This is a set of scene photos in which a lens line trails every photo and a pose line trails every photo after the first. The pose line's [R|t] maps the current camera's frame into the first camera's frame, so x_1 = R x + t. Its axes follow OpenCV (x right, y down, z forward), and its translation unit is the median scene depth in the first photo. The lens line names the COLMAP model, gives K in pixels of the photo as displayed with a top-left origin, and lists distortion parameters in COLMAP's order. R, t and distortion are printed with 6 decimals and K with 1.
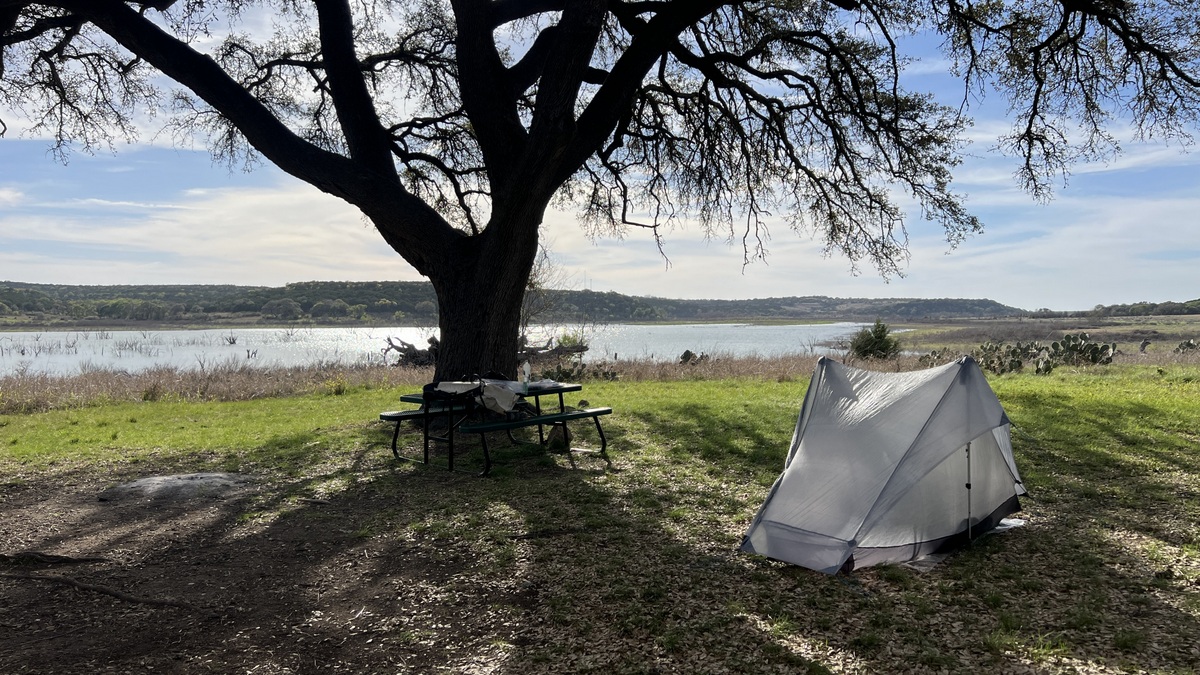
lens RADIAL K [[895.6, 0, 600.0], [0, 895.6, 337.5], [0, 0, 1]] dist [0.068501, -0.057211]
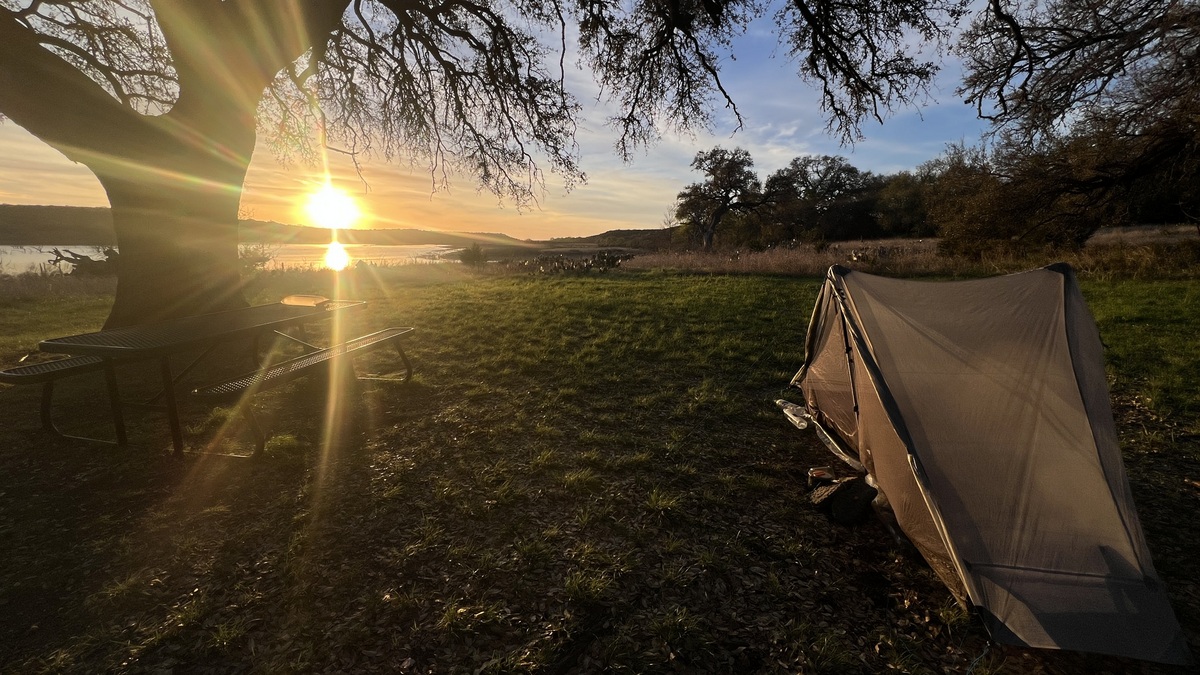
lens RADIAL K [[468.6, 0, 600.0], [0, 468.6, 337.5], [0, 0, 1]] dist [-0.000743, -0.000161]
pose [[0.817381, -0.098109, 0.567682, -0.047529], [-0.003858, 0.984438, 0.175689, 0.005334], [-0.576084, -0.145795, 0.804283, 0.266748]]
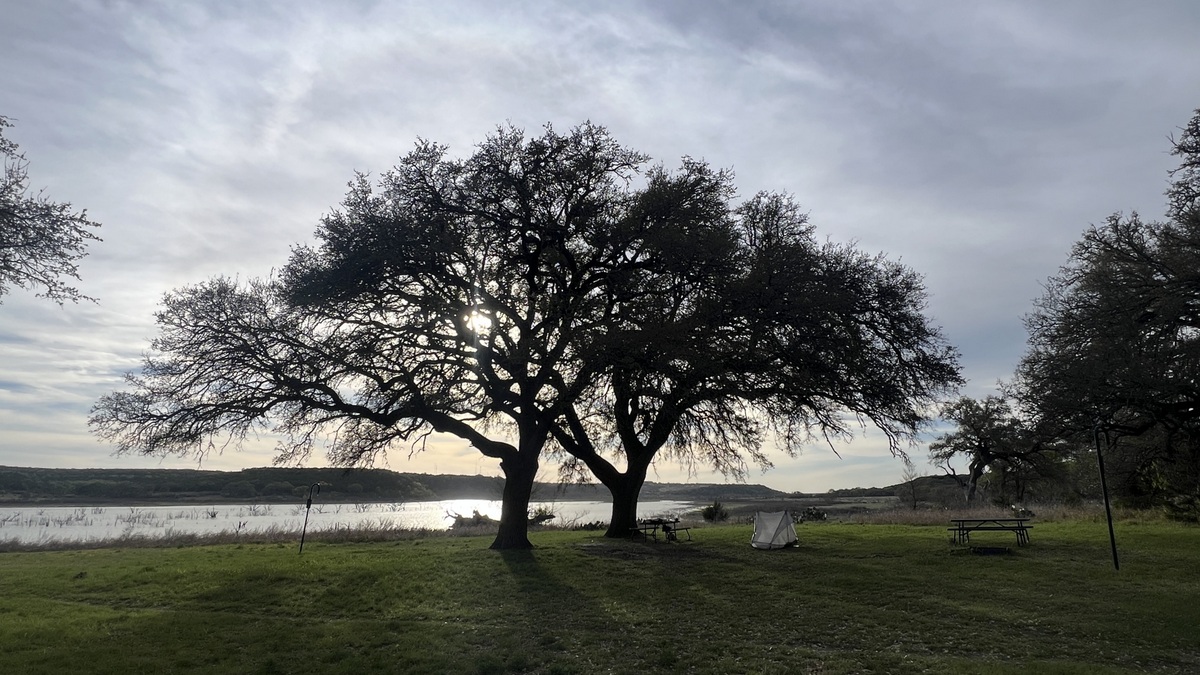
lens RADIAL K [[670.1, 0, 577.6], [0, 670.1, 335.1], [0, 0, 1]] dist [0.001777, -0.000240]
pose [[0.989328, 0.037121, 0.140895, -0.426745], [0.000152, 0.966738, -0.255769, 0.011733], [-0.145703, 0.253061, 0.956416, -0.869548]]
